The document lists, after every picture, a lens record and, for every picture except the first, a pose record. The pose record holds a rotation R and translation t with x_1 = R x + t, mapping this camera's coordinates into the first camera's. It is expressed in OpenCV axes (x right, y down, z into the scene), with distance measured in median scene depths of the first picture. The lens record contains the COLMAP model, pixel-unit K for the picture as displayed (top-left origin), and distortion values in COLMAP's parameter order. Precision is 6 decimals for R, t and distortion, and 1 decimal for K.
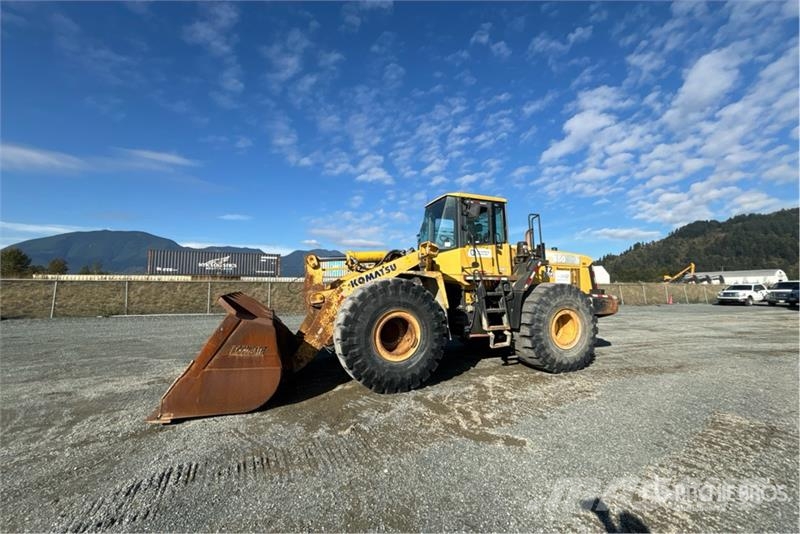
lens RADIAL K [[354.6, 0, 376.2], [0, 354.6, 285.9], [0, 0, 1]] dist [0.002793, -0.000135]
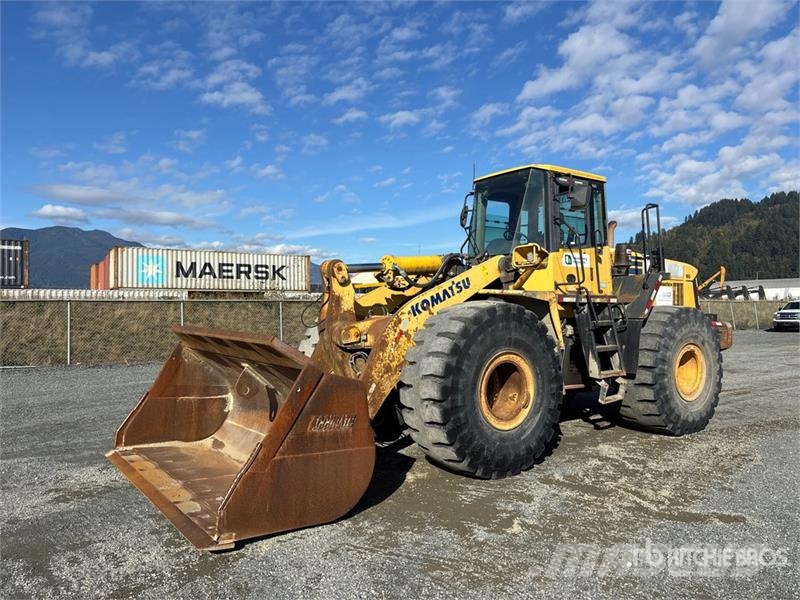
lens RADIAL K [[637.2, 0, 400.0], [0, 637.2, 300.0], [0, 0, 1]] dist [0.008556, 0.004858]
pose [[0.965352, -0.000111, 0.260951, -0.036905], [0.000616, 0.999998, -0.001854, -0.002042], [-0.260950, 0.001951, 0.965350, -0.007312]]
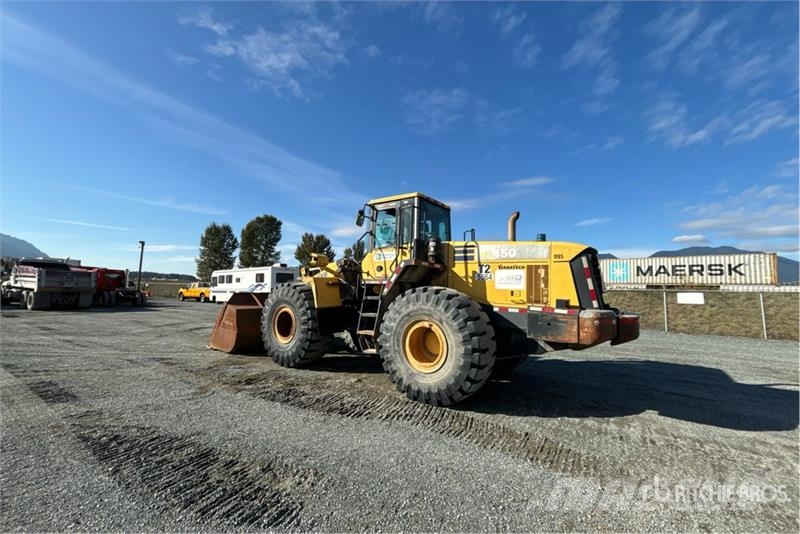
lens RADIAL K [[333.7, 0, 396.4], [0, 333.7, 287.3], [0, 0, 1]] dist [0.001549, 0.000287]
pose [[0.521737, 0.001299, -0.853105, 0.120013], [-0.014340, 0.999871, -0.007247, -0.000232], [0.852986, 0.016015, 0.521688, 0.058926]]
